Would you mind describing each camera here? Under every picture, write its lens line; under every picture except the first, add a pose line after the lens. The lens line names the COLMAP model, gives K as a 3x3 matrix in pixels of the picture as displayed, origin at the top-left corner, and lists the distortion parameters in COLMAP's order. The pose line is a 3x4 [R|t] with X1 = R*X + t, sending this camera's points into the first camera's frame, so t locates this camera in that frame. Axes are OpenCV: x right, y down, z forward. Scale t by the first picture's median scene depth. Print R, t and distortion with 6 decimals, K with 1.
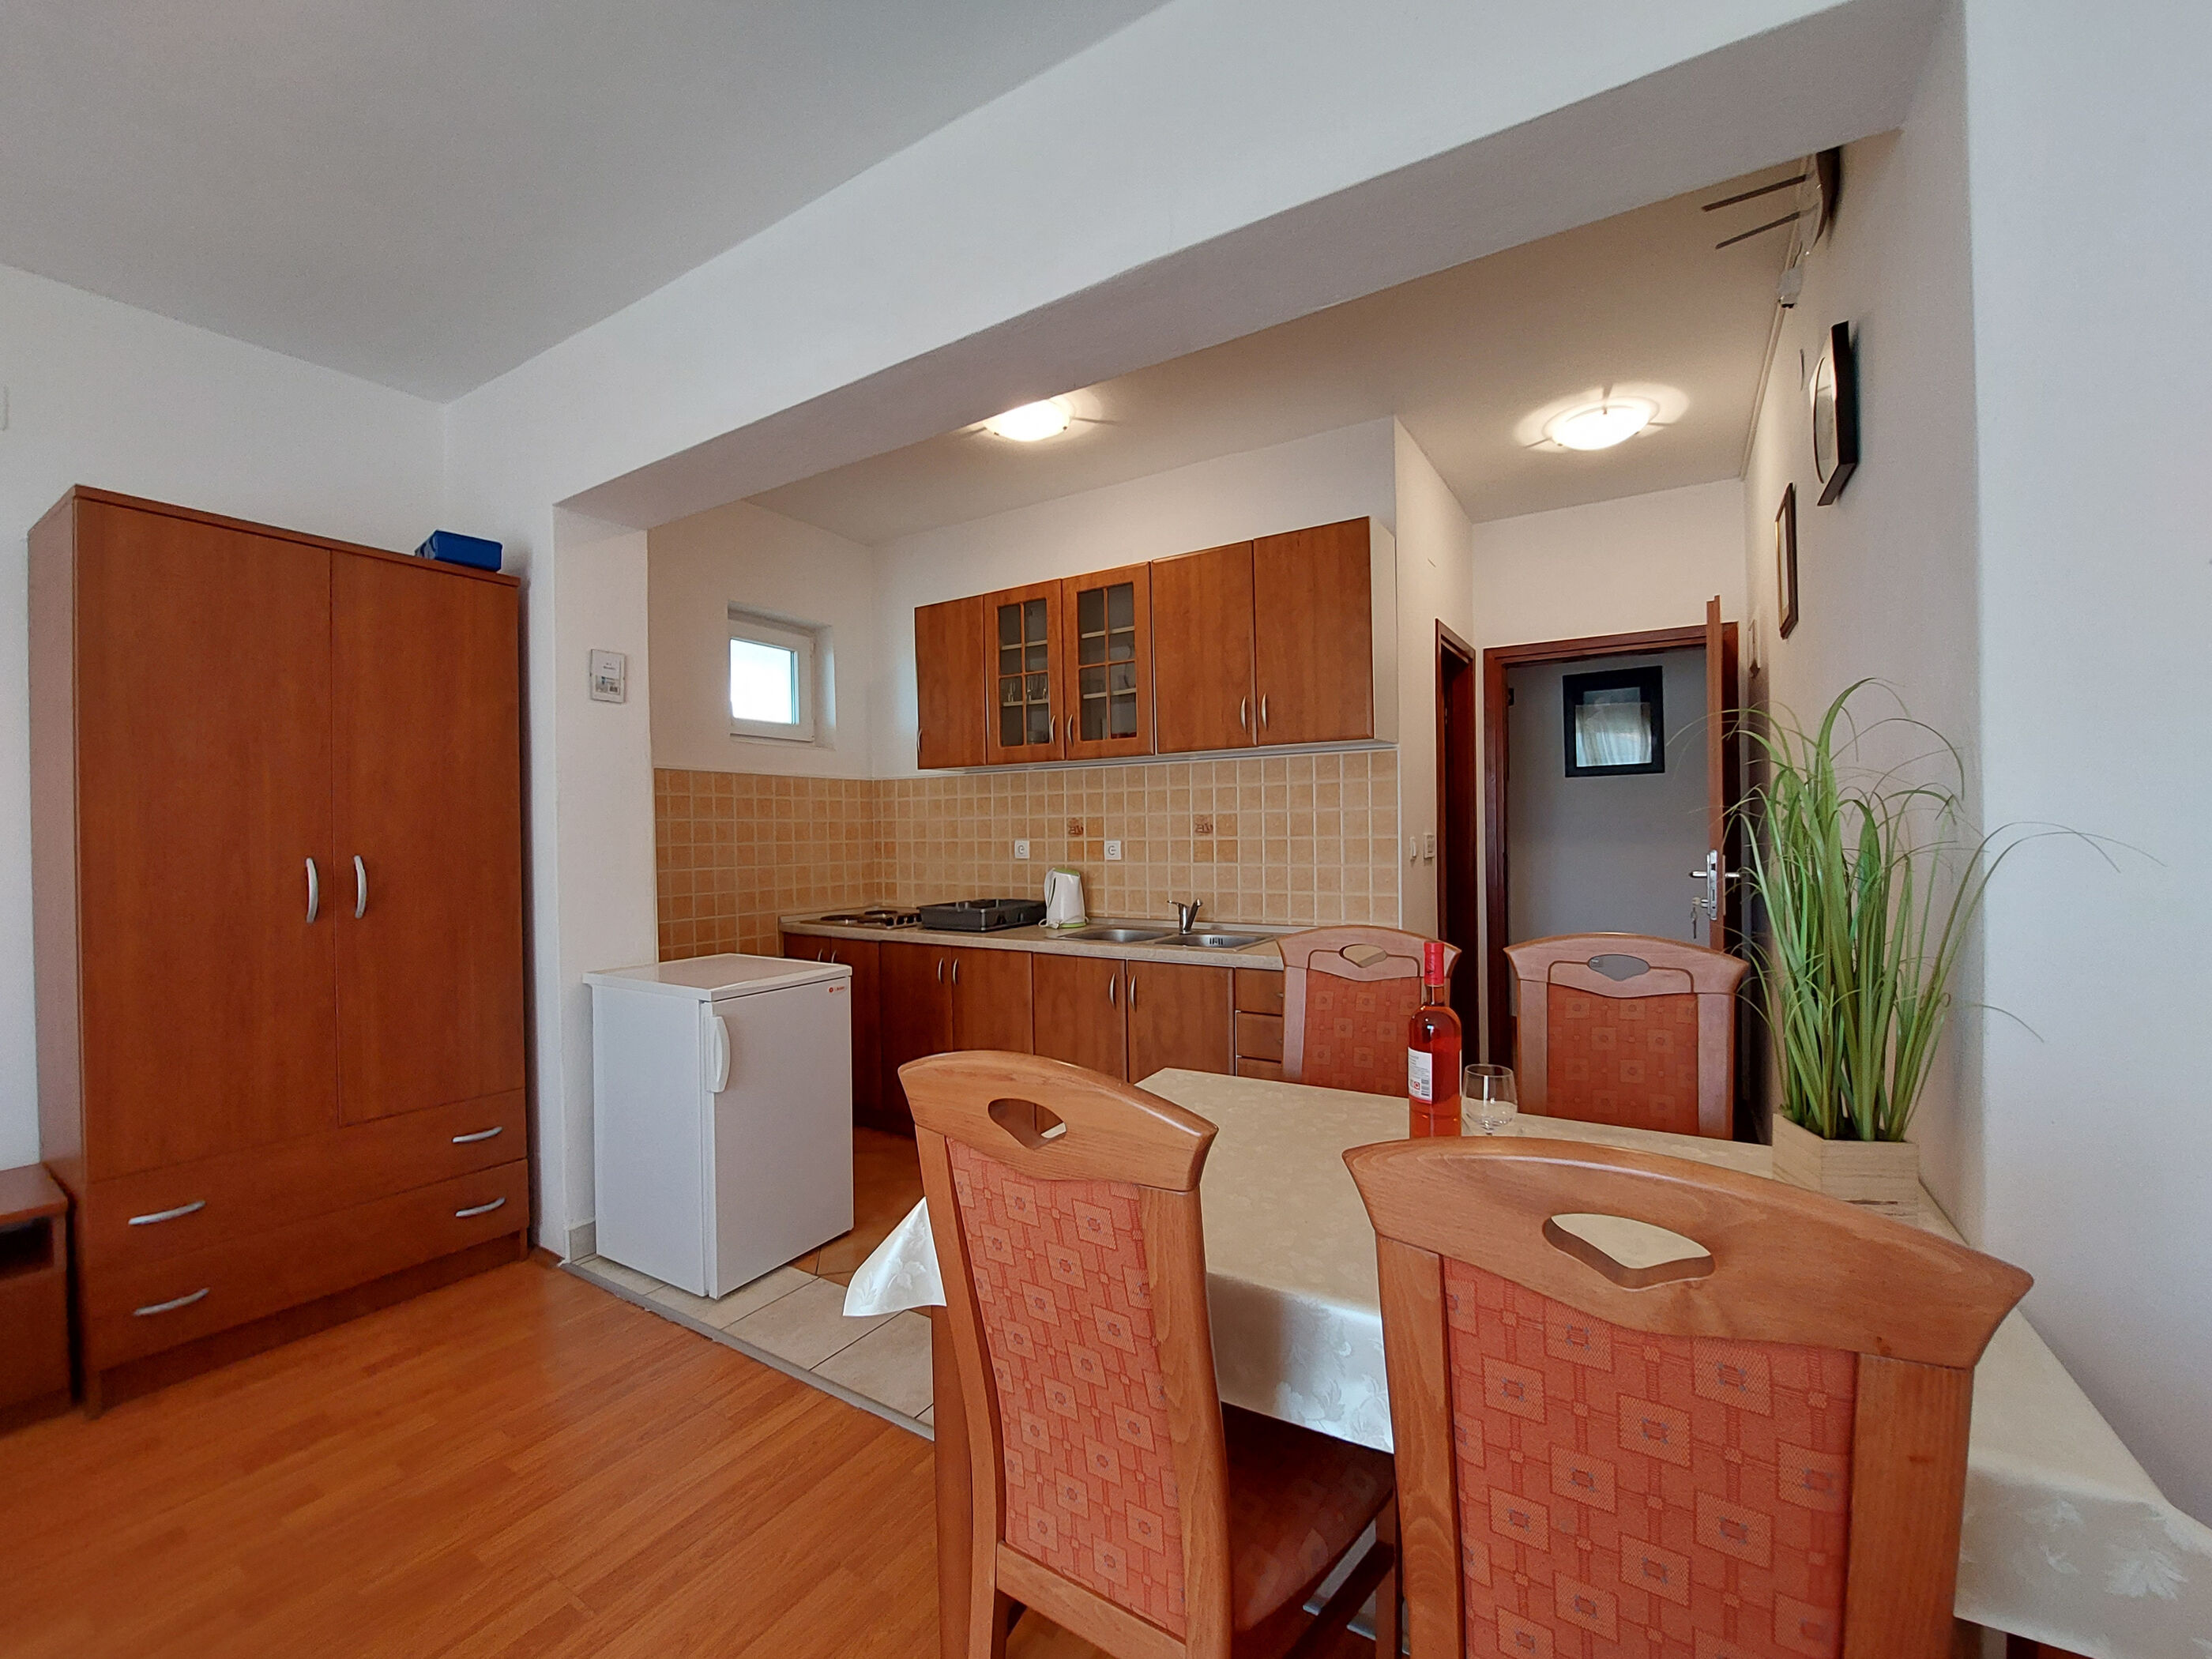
lens RADIAL K [[899.4, 0, 1103.5], [0, 899.4, 837.5], [0, 0, 1]] dist [-0.017424, -0.000299]
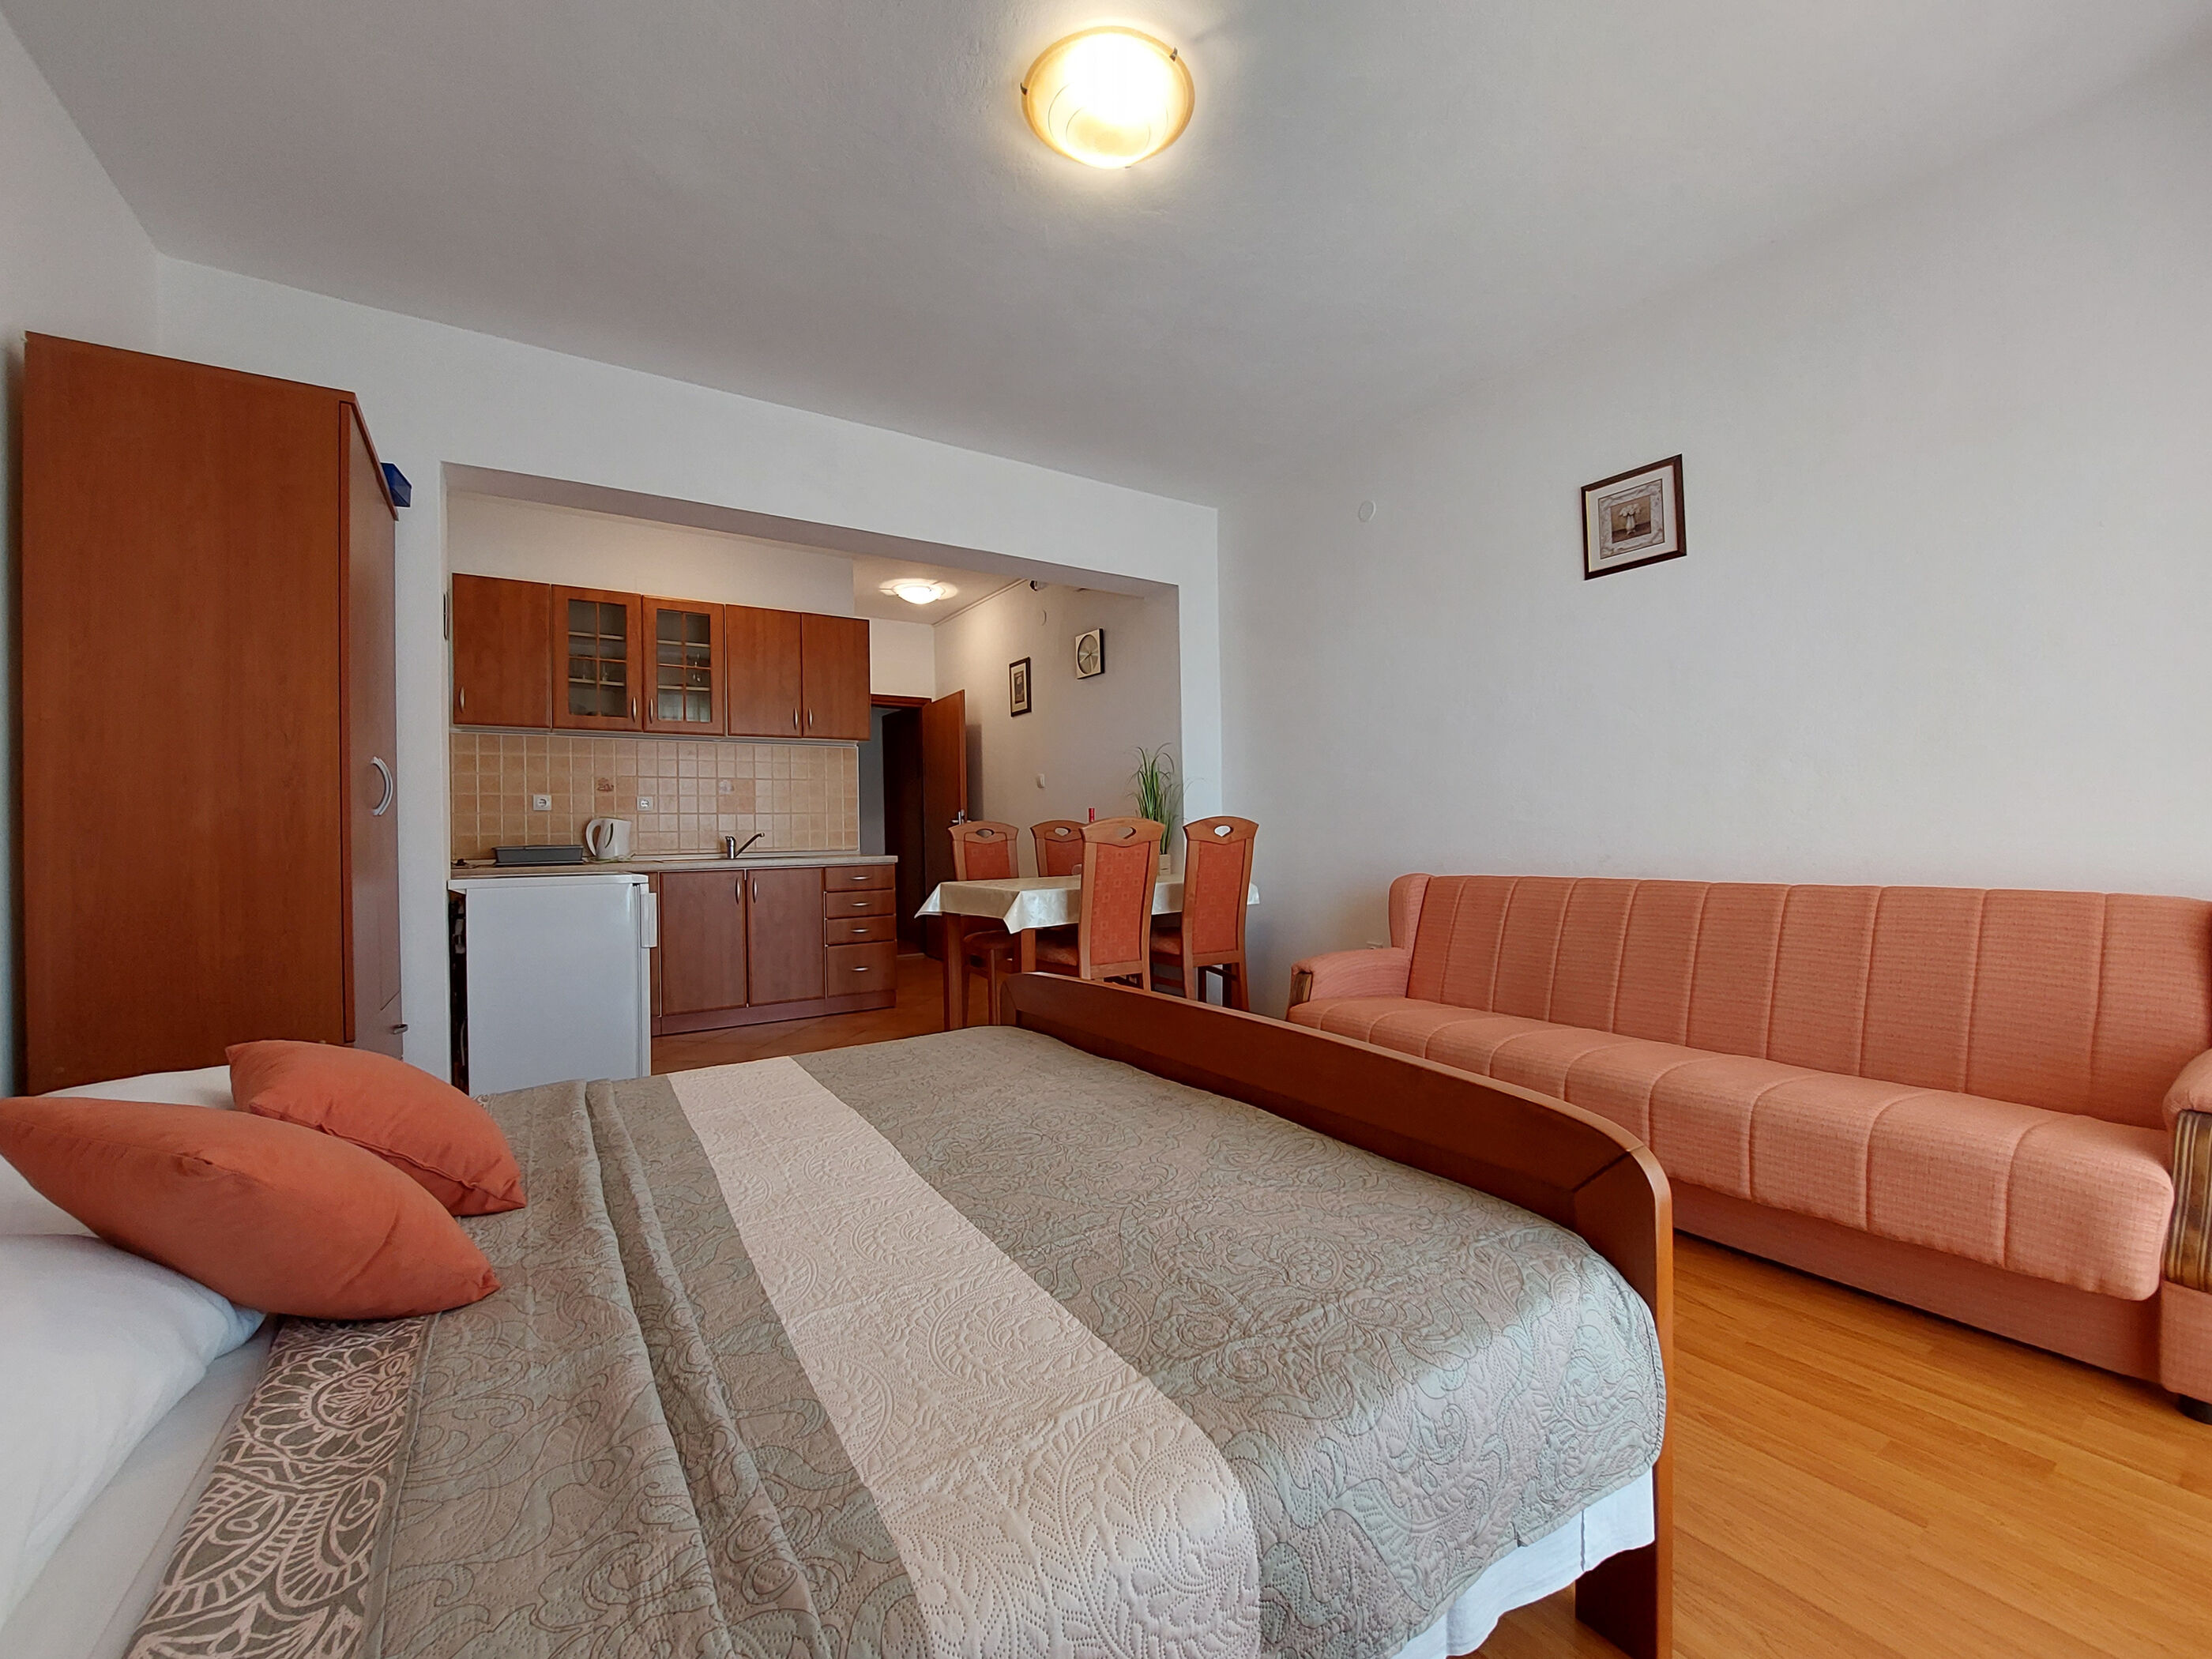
lens RADIAL K [[899.4, 0, 1103.5], [0, 899.4, 837.5], [0, 0, 1]] dist [-0.017424, -0.000299]
pose [[0.417509, 0.004880, 0.908660, -1.078265], [0.015108, 0.999810, -0.012312, 0.107499], [-0.908547, 0.018869, 0.417356, -0.183910]]
